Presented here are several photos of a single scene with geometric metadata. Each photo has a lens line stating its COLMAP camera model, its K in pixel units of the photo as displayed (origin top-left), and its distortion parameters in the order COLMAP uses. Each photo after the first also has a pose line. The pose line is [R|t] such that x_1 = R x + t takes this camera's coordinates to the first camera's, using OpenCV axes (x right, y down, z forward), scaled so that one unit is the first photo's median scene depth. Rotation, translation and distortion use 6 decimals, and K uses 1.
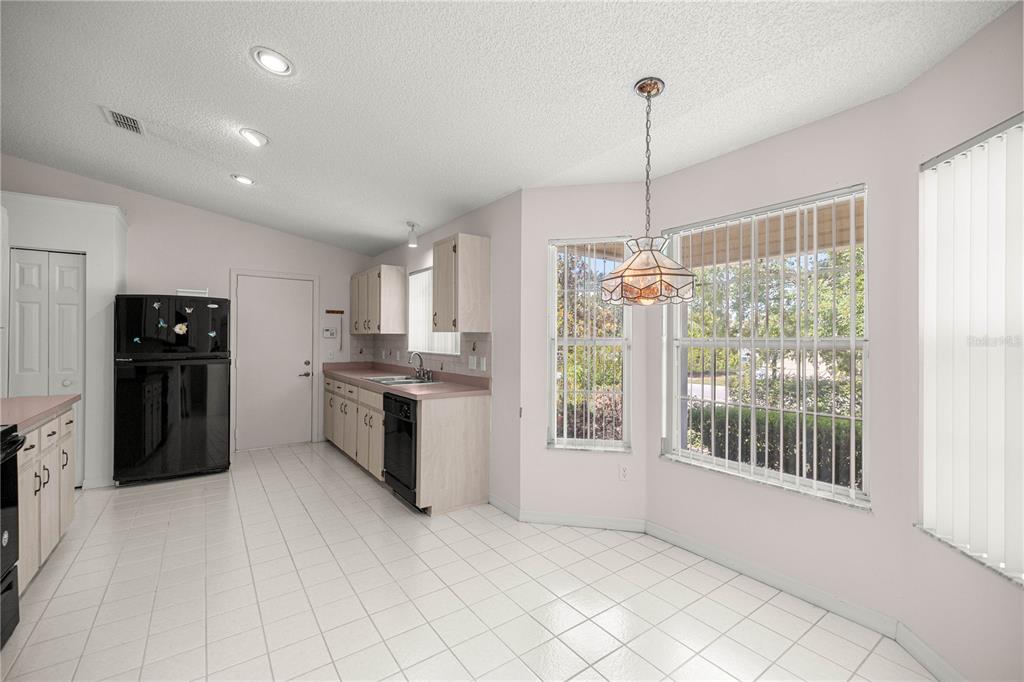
lens RADIAL K [[430.0, 0, 508.4], [0, 430.0, 339.0], [0, 0, 1]] dist [-0.002936, -0.000695]
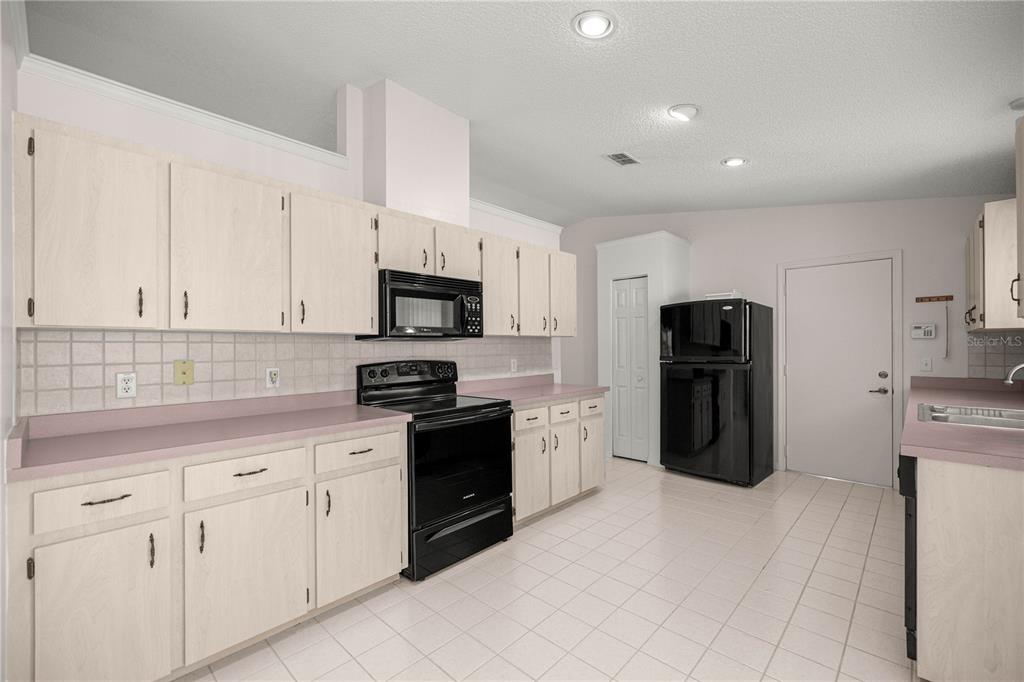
lens RADIAL K [[430.0, 0, 514.1], [0, 430.0, 346.8], [0, 0, 1]] dist [-0.002936, -0.000695]
pose [[0.186231, -0.007342, -0.982479, 0.144494], [0.008317, 0.999948, -0.005896, 0.010180], [0.982471, -0.007074, 0.186282, 0.331012]]
